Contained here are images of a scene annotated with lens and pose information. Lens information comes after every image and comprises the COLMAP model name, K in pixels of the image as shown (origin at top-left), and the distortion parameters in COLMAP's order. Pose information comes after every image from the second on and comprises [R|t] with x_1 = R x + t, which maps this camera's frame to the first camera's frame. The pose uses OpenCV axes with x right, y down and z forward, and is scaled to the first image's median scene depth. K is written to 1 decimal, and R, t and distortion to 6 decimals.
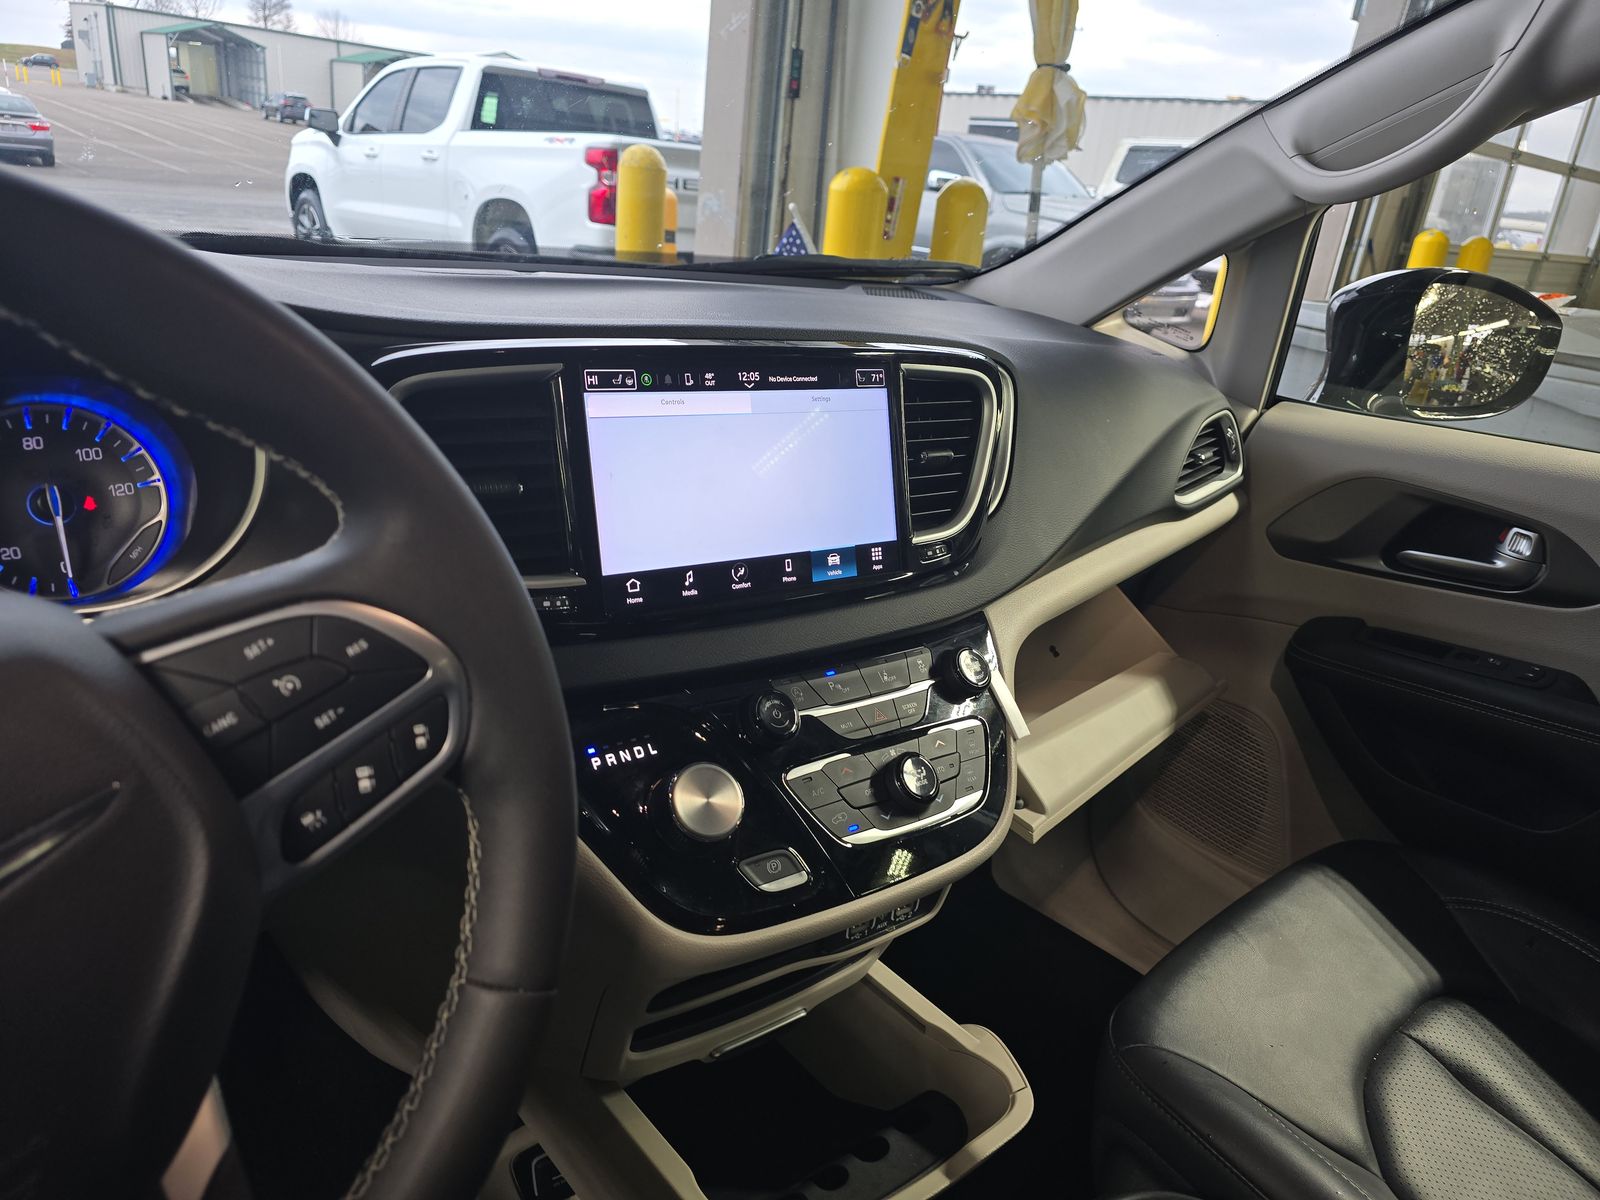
lens RADIAL K [[1073.7, 0, 795.6], [0, 1073.7, 595.4], [0, 0, 1]] dist [-0.004745, -0.005018]
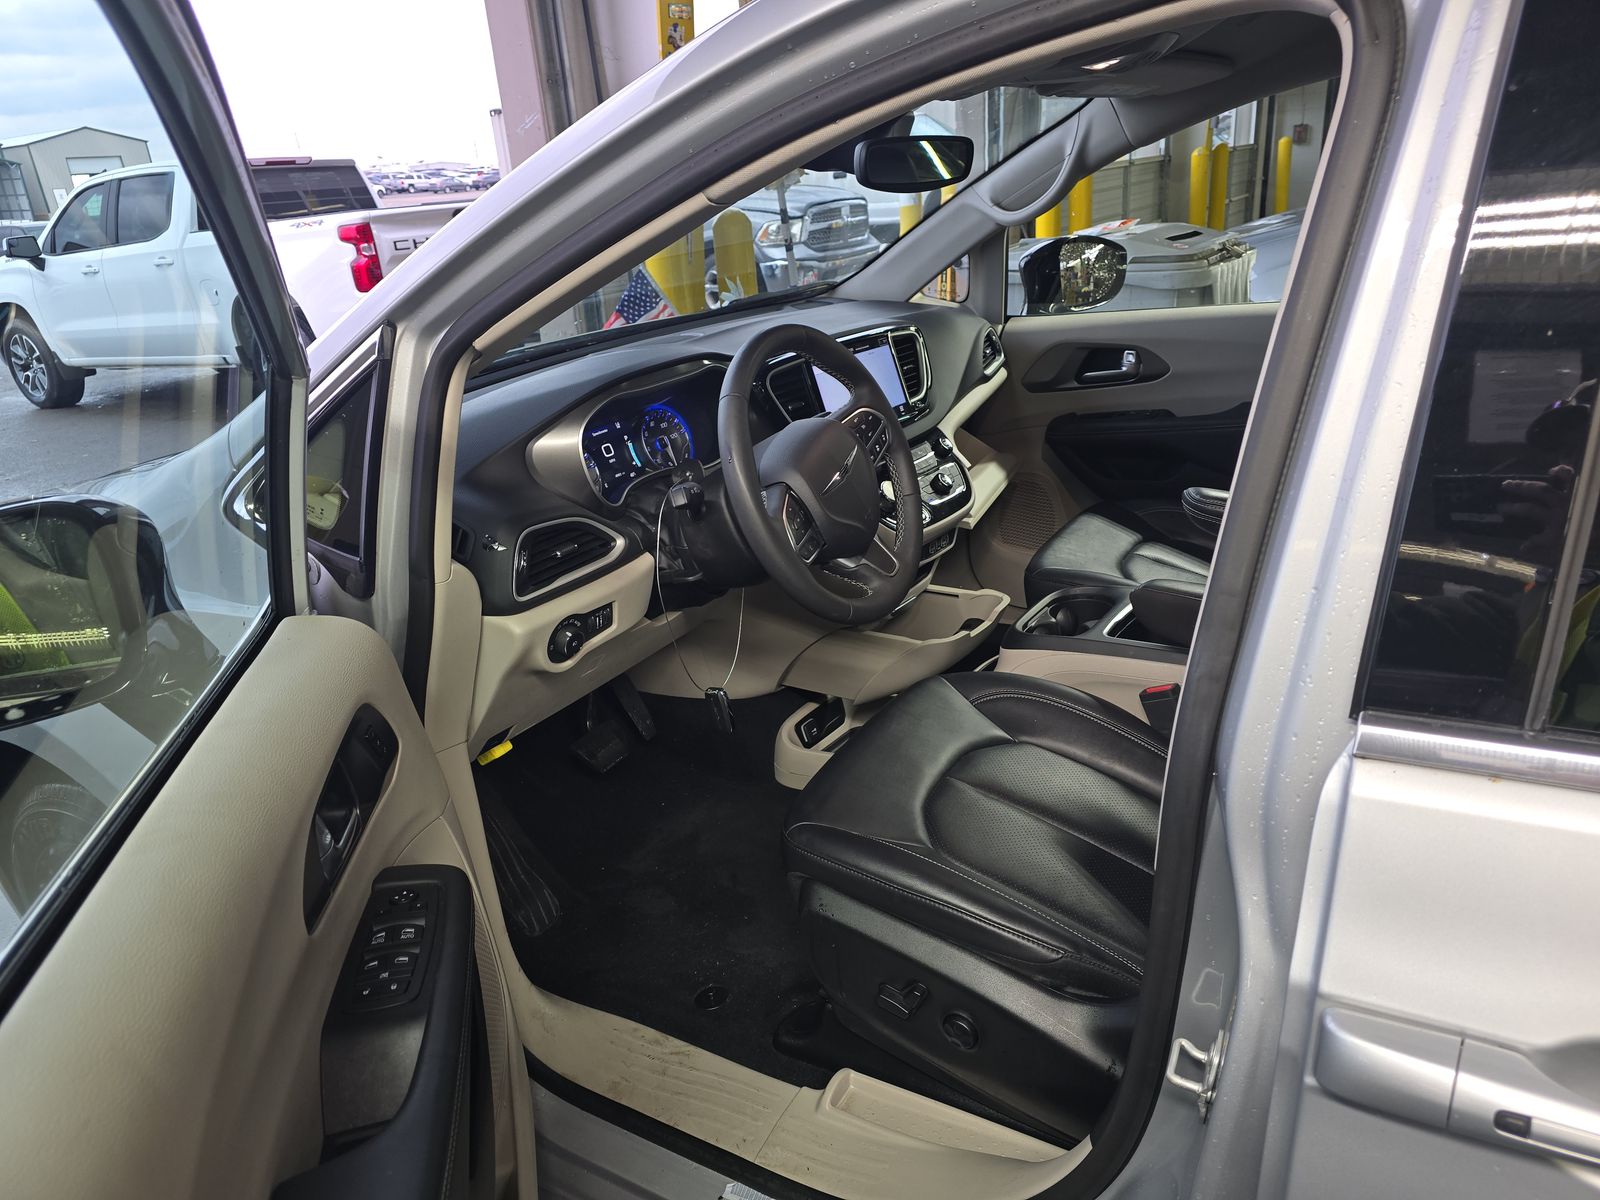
lens RADIAL K [[1073.7, 0, 798.0], [0, 1073.7, 602.7], [0, 0, 1]] dist [-0.004745, -0.005018]
pose [[0.938099, -0.270094, 0.216840, -0.516447], [0.266340, 0.962736, 0.046928, 0.136016], [-0.221435, 0.013730, 0.975079, -0.888770]]
